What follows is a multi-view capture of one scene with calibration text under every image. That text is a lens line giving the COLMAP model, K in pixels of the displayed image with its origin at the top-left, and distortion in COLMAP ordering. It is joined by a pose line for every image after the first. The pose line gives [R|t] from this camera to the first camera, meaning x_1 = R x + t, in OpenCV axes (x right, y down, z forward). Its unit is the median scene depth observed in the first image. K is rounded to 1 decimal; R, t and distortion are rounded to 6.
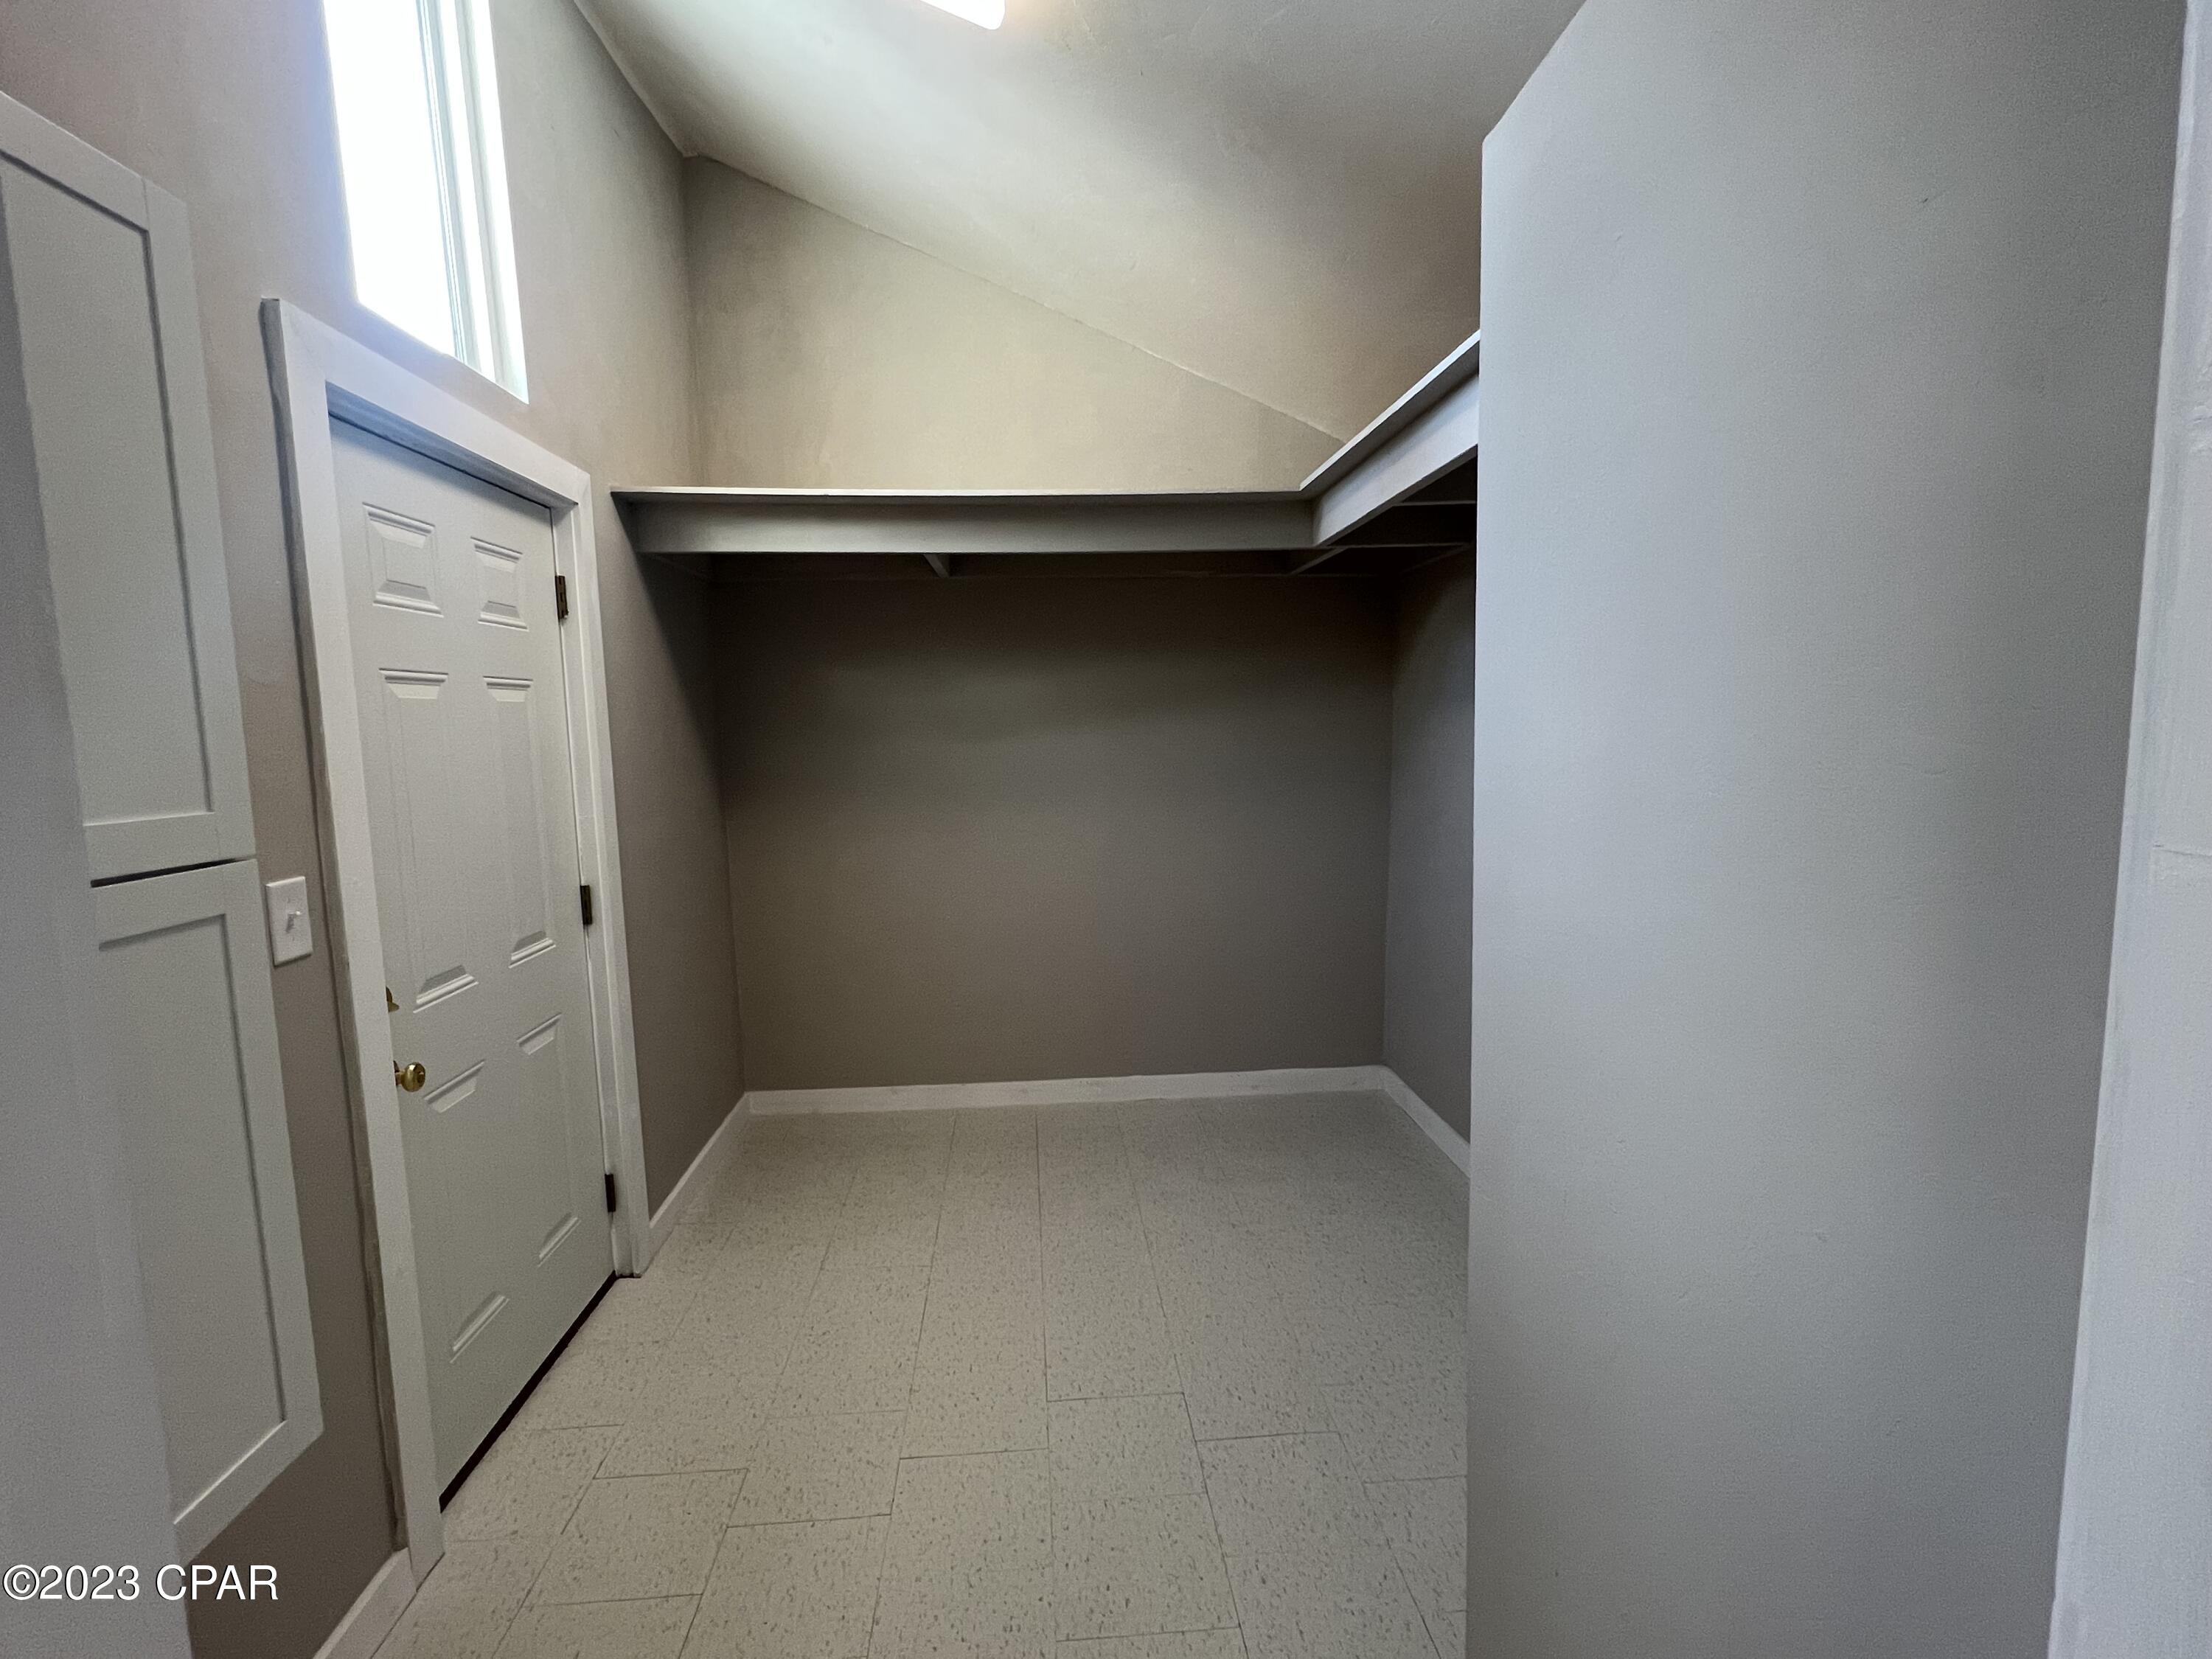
lens RADIAL K [[1030.6, 0, 1103.1], [0, 1030.6, 825.6], [0, 0, 1]] dist [-0.000029, -0.000195]
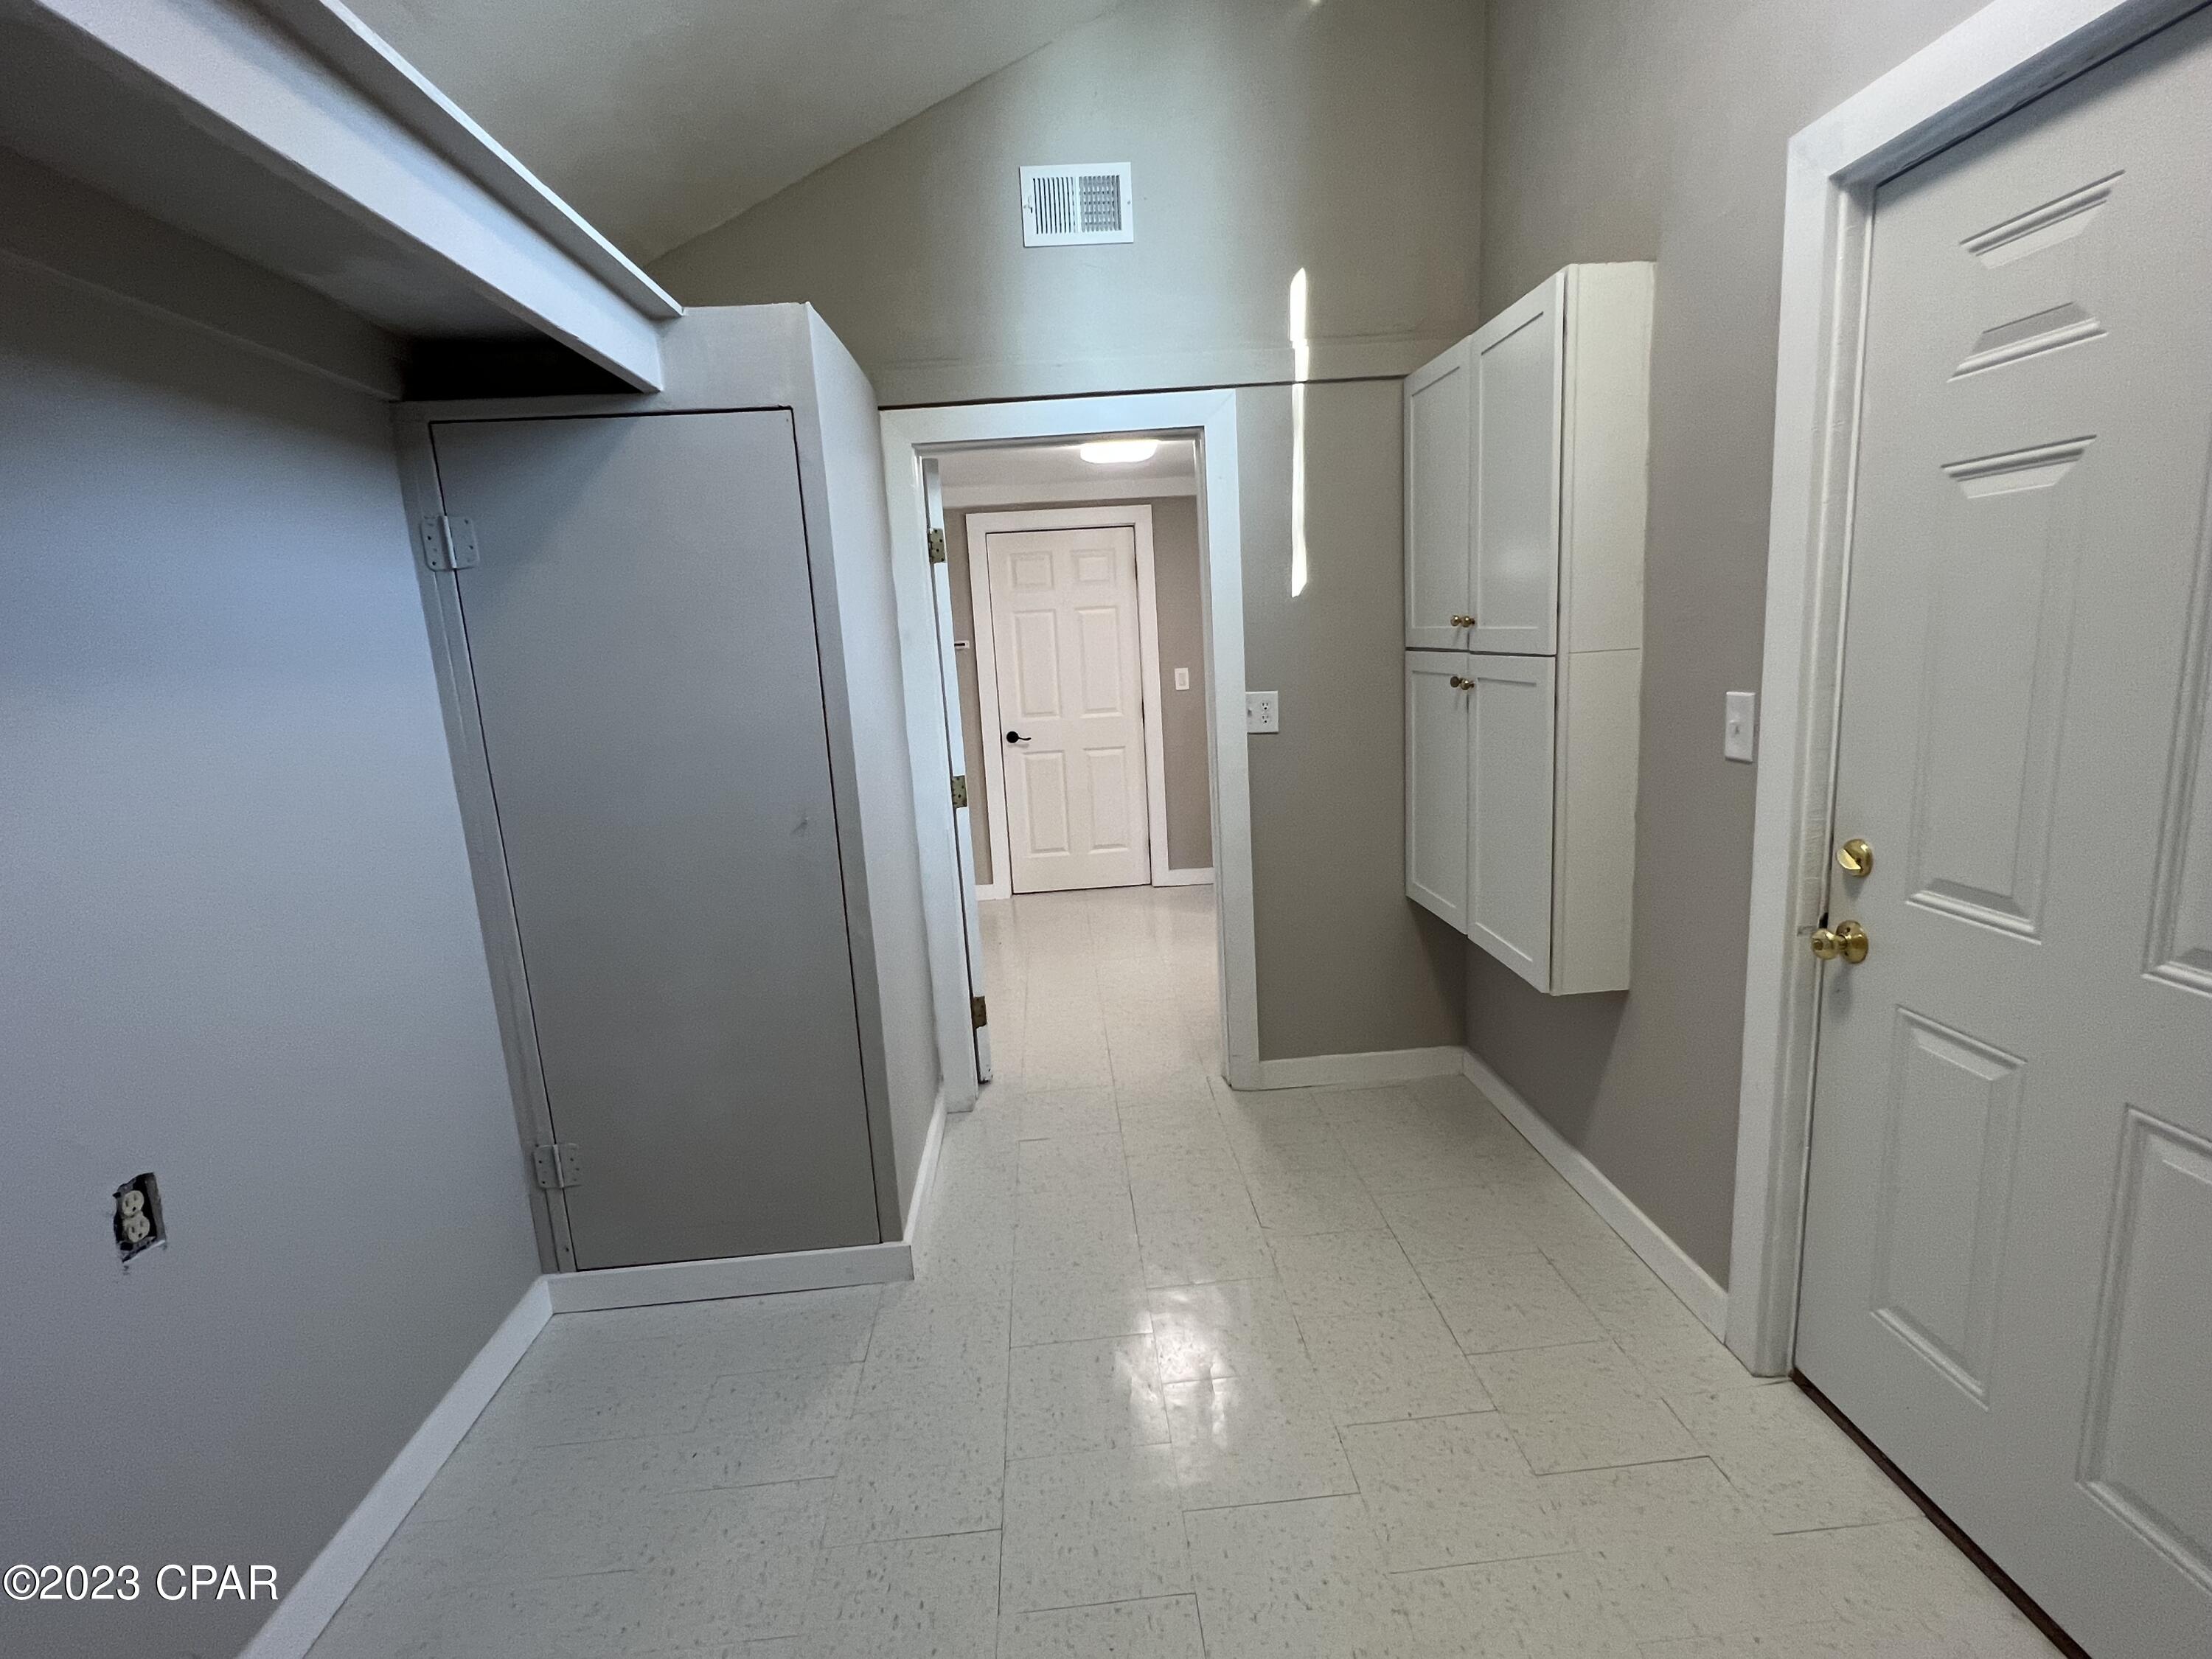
lens RADIAL K [[1030.6, 0, 1108.3], [0, 1030.6, 831.9], [0, 0, 1]] dist [-0.000029, -0.000195]
pose [[-0.996181, 0.082468, 0.028670, -0.065717], [0.087239, 0.953350, 0.288985, -0.158631], [-0.003501, 0.290383, -0.956904, 1.721986]]
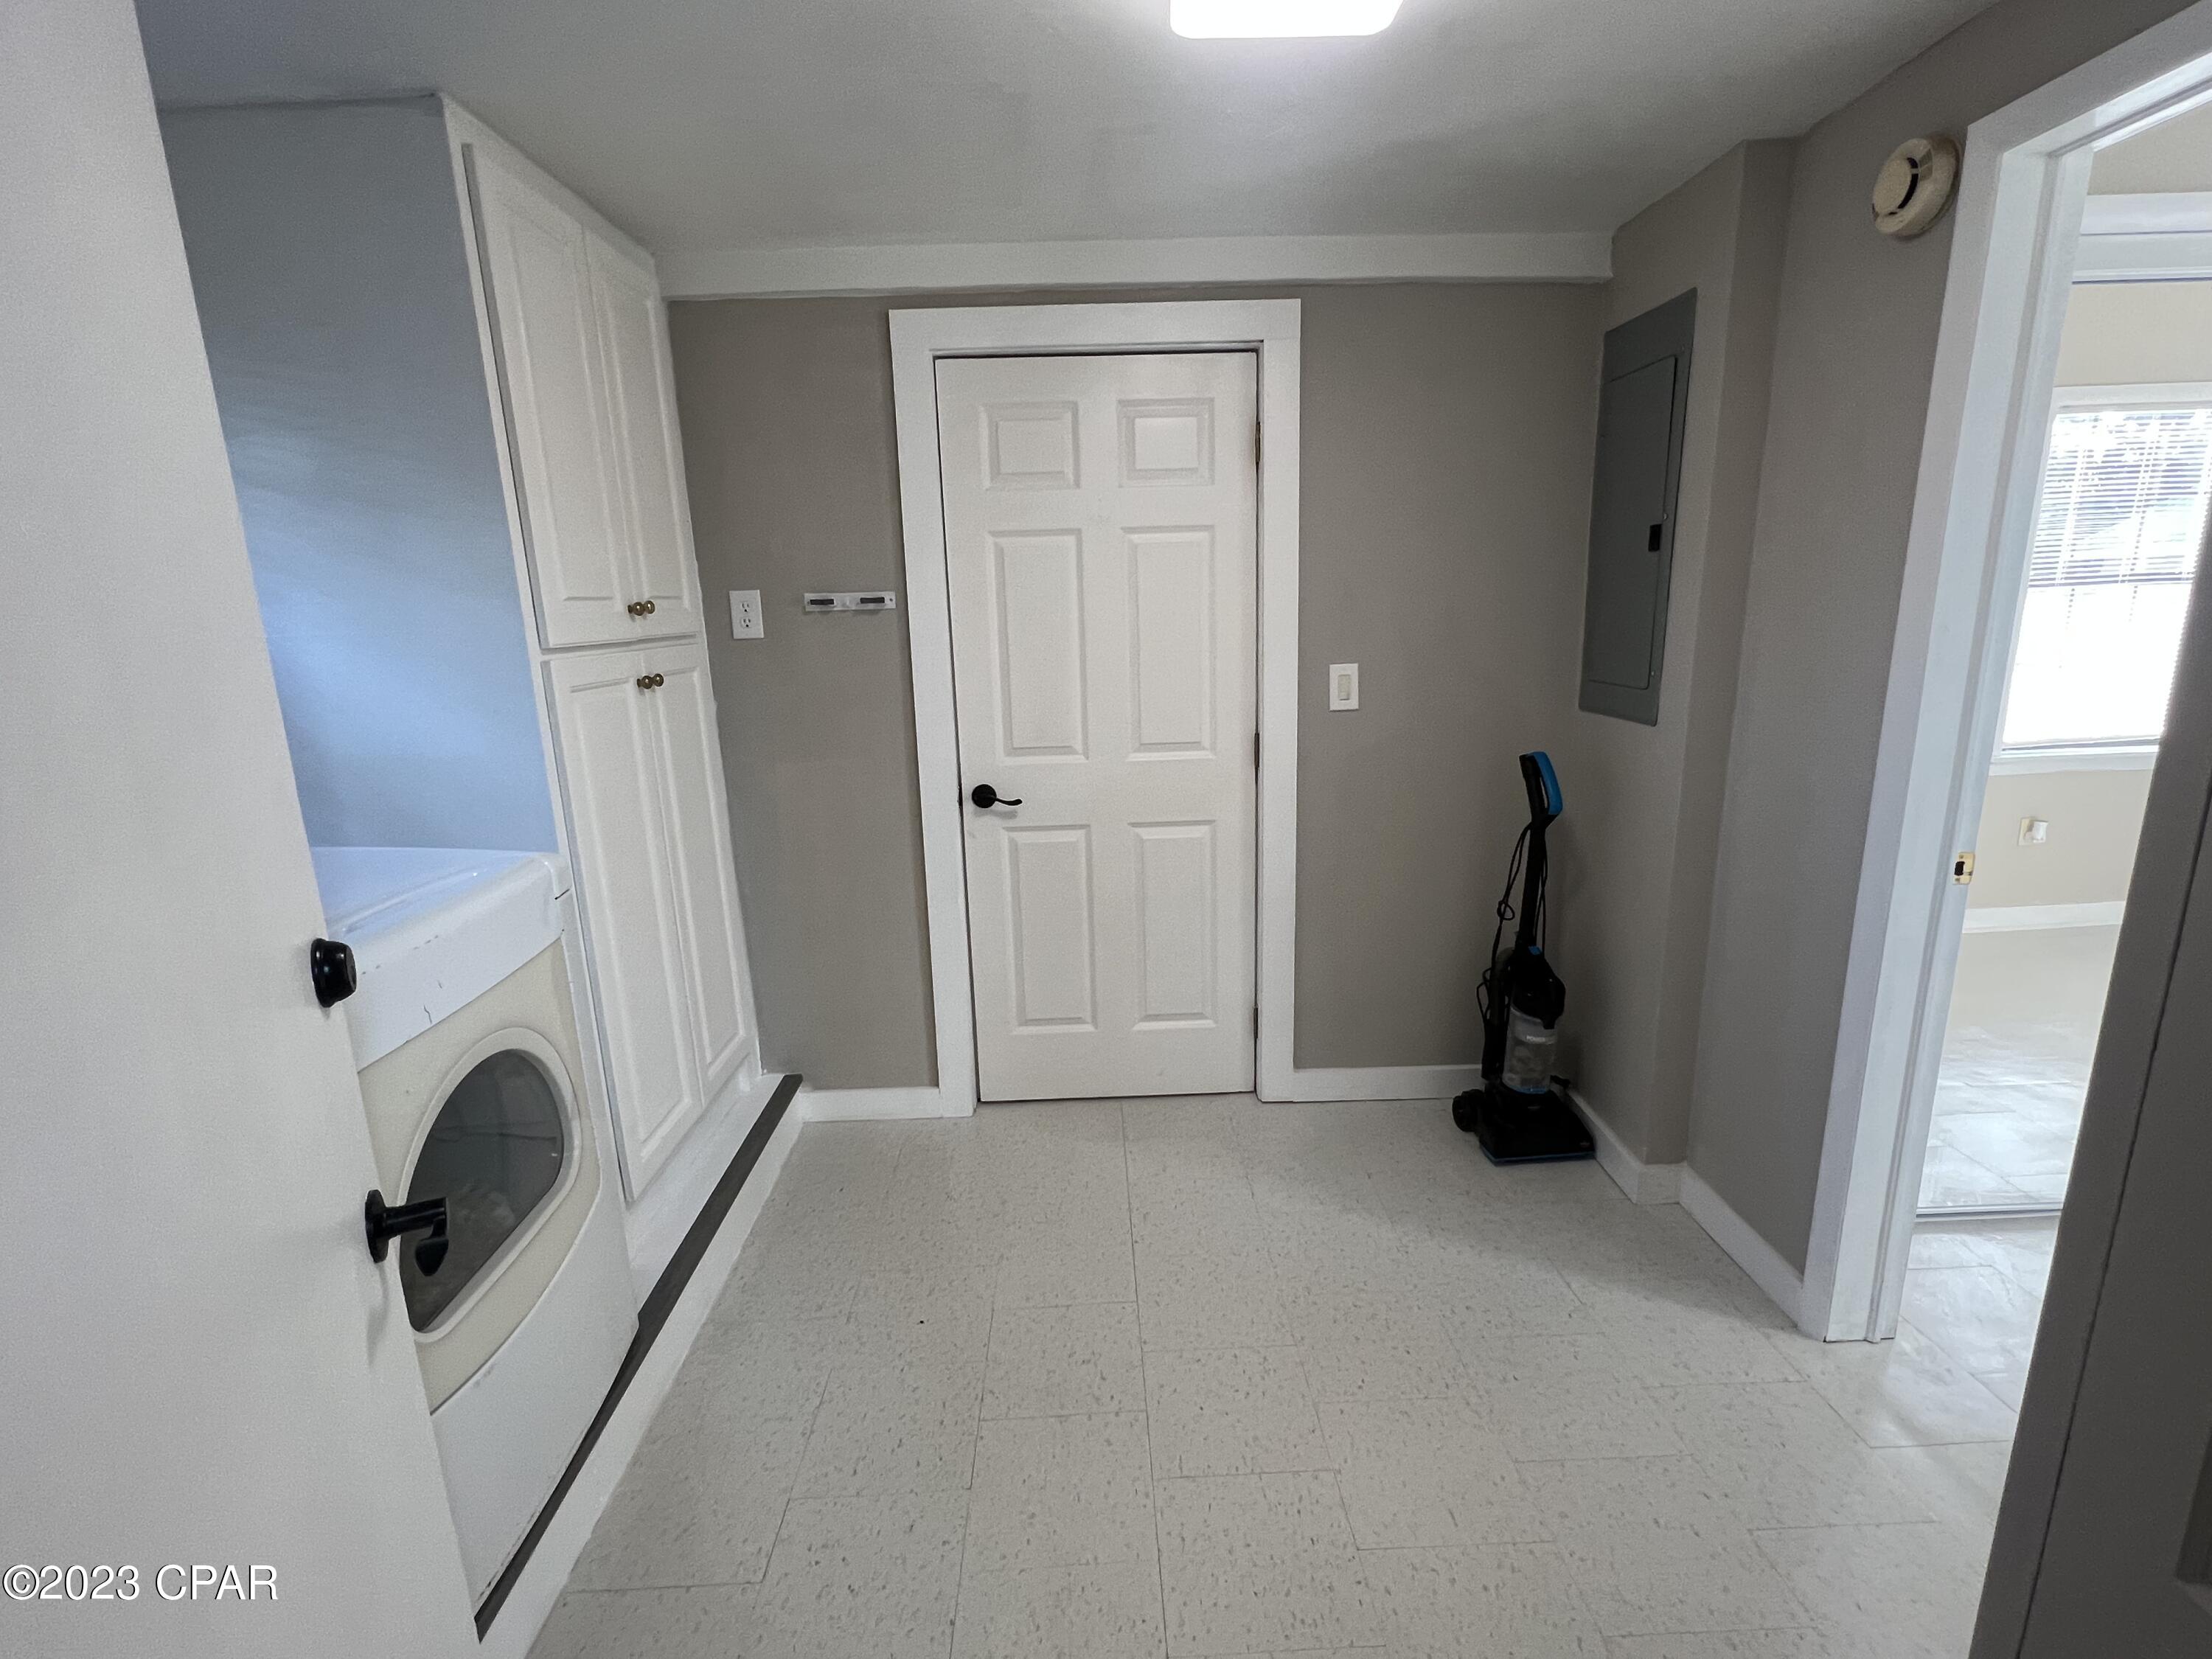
lens RADIAL K [[1030.6, 0, 1099.4], [0, 1030.6, 827.4], [0, 0, 1]] dist [-0.000029, -0.000195]
pose [[-0.997064, 0.047447, 0.060105, -0.042166], [0.064675, 0.942034, 0.329225, -0.120061], [-0.041000, 0.332146, -0.942337, 1.327830]]
